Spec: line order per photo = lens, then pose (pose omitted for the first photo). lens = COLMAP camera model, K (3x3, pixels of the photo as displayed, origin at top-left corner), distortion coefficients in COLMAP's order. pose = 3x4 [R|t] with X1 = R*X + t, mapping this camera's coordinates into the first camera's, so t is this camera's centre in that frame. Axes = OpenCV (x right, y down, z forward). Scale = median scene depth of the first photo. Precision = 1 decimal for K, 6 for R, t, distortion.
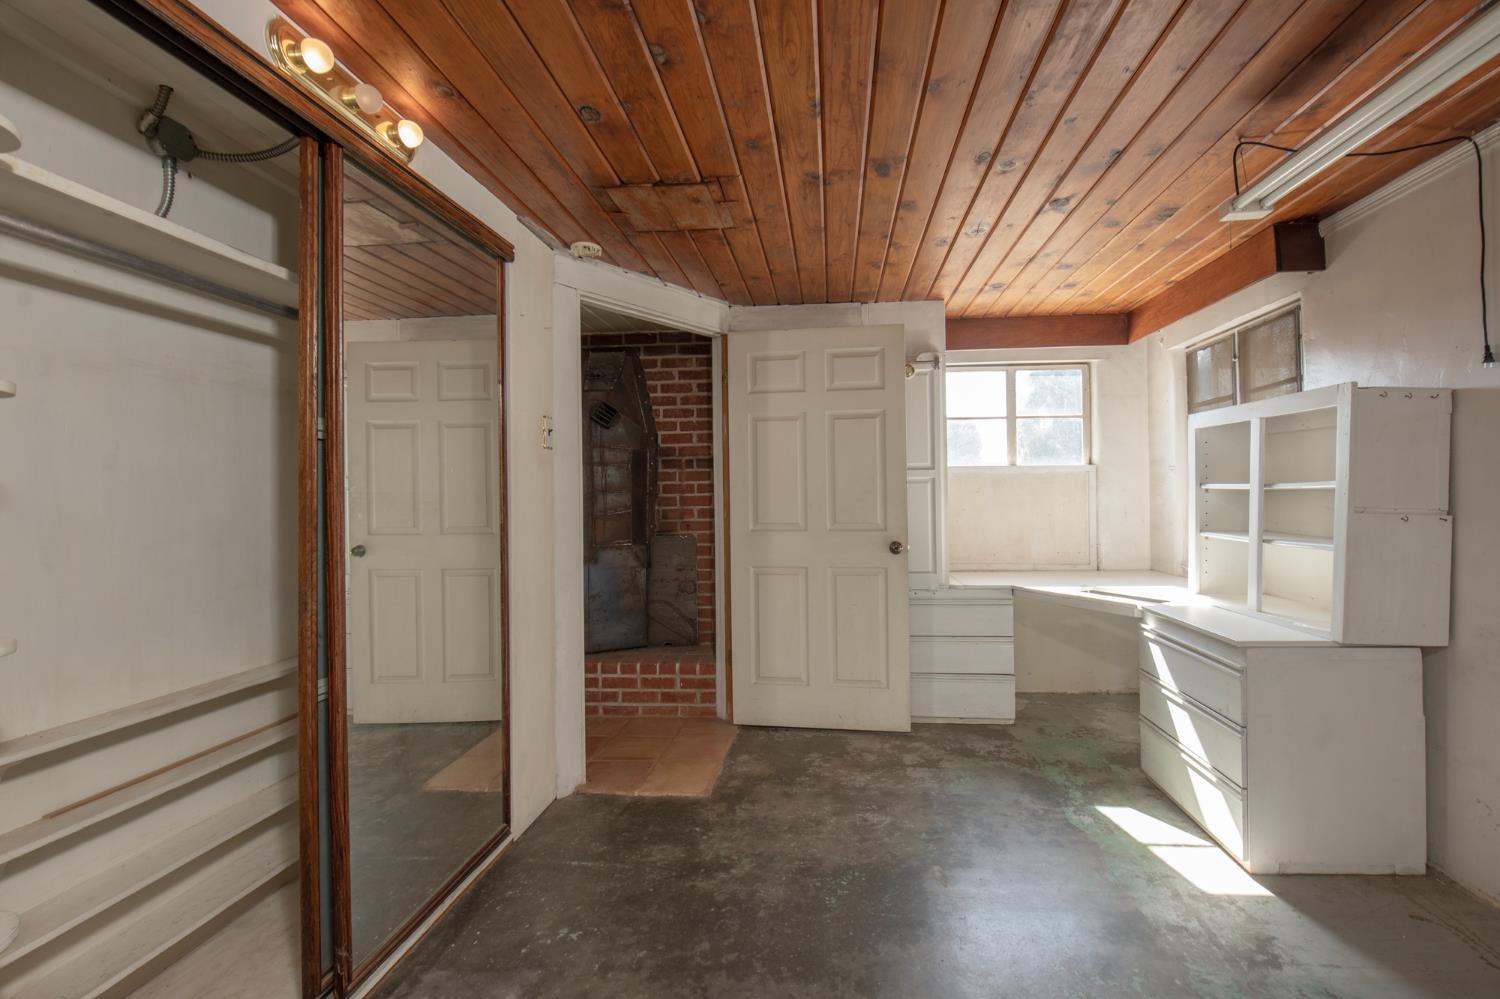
lens RADIAL K [[606.8, 0, 756.6], [0, 606.8, 496.7], [0, 0, 1]] dist [-0.000434, -0.000611]
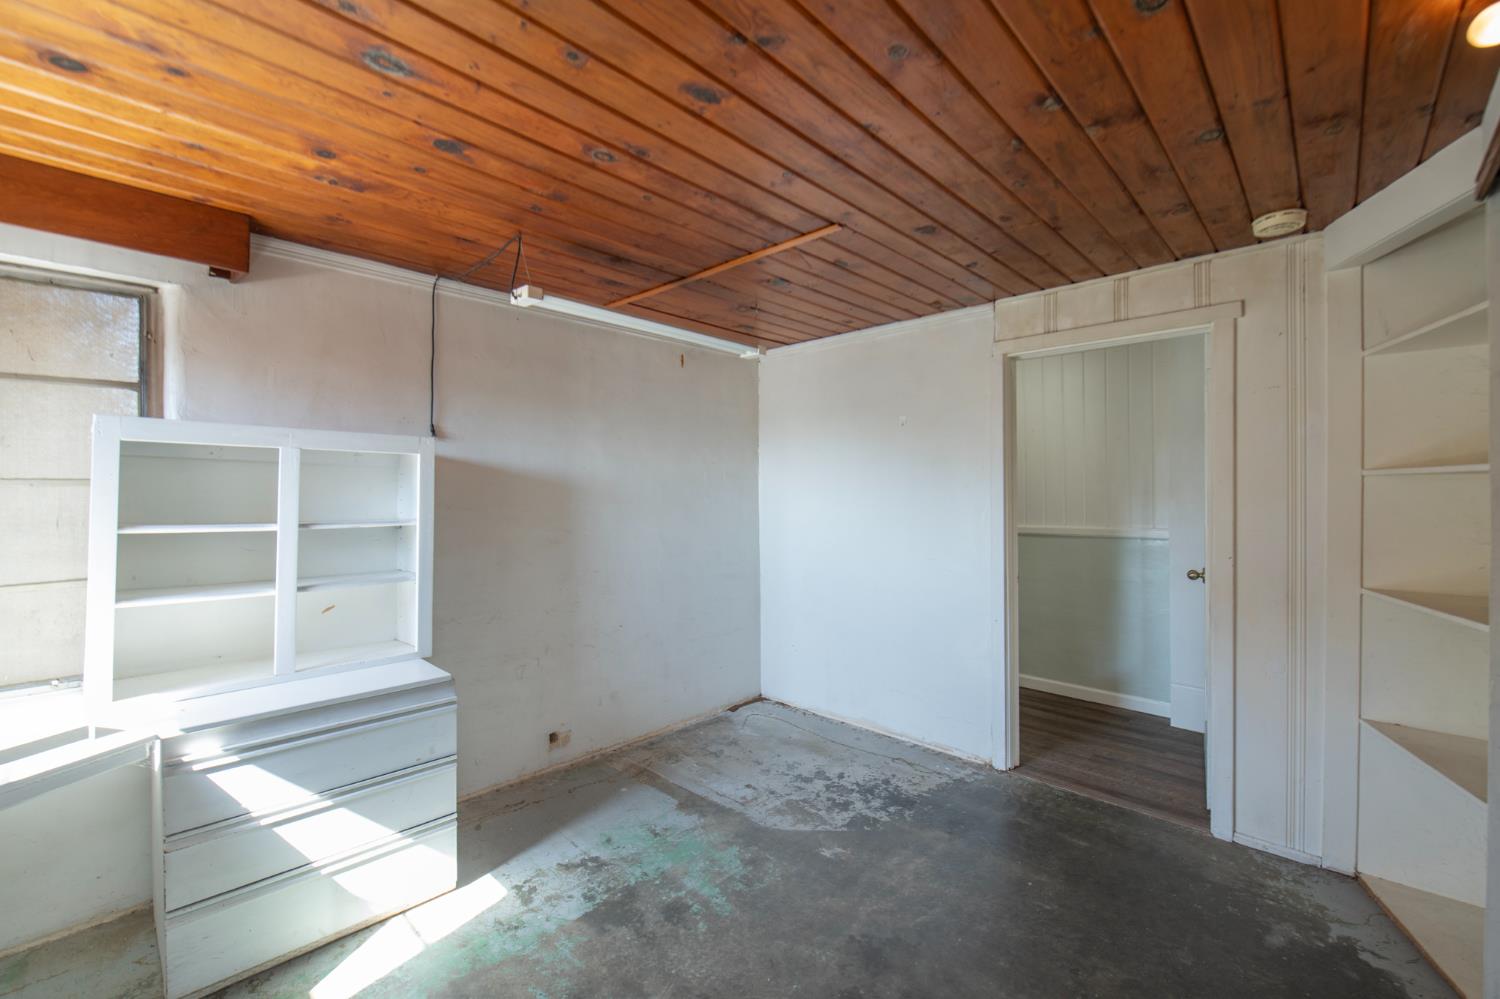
lens RADIAL K [[606.8, 0, 751.2], [0, 606.8, 495.5], [0, 0, 1]] dist [-0.000434, -0.000611]
pose [[-0.789045, 0.002713, 0.614330, -0.226539], [0.000738, 0.999994, -0.003469, -0.060553], [-0.614335, -0.002284, -0.789042, 1.318604]]
